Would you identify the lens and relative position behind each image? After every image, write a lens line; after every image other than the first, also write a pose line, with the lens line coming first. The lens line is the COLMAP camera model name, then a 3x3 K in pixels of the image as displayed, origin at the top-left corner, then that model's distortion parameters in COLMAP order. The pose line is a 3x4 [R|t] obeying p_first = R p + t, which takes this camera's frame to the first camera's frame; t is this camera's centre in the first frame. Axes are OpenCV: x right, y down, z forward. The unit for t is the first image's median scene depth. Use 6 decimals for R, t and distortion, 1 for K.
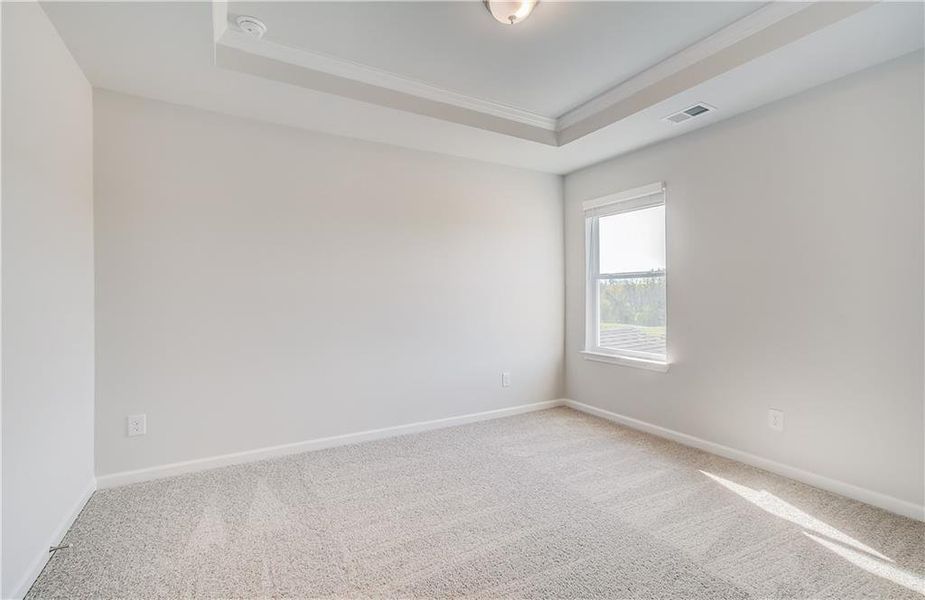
lens RADIAL K [[396.6, 0, 462.5], [0, 396.6, 300.0], [0, 0, 1]] dist [-0.002739, 0.000248]
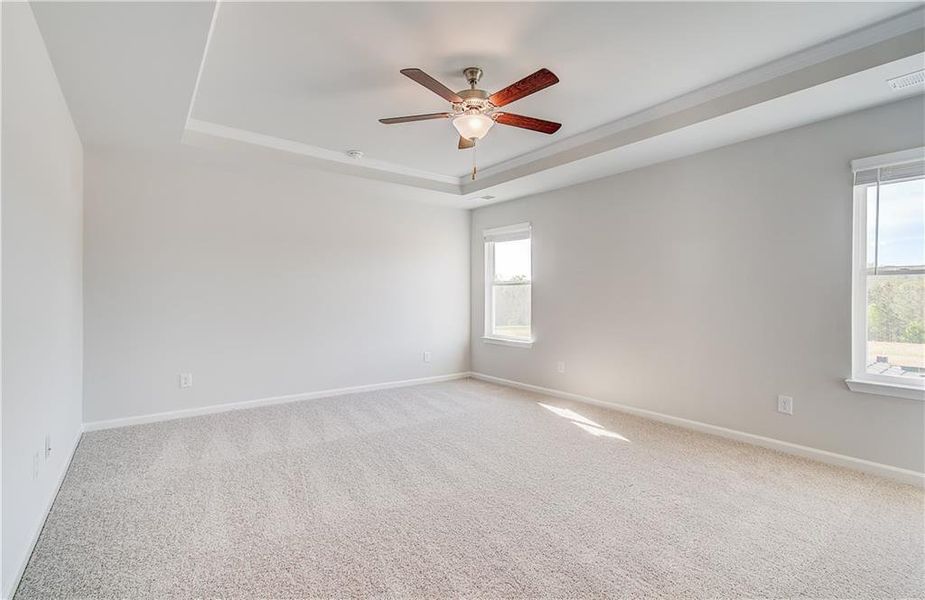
lens RADIAL K [[396.6, 0, 462.5], [0, 396.6, 300.0], [0, 0, 1]] dist [-0.002739, 0.000248]
pose [[0.989593, -0.003068, 0.143861, 0.032147], [0.003180, 0.999995, -0.000544, -0.002779], [-0.143858, 0.000996, 0.989598, -0.449817]]
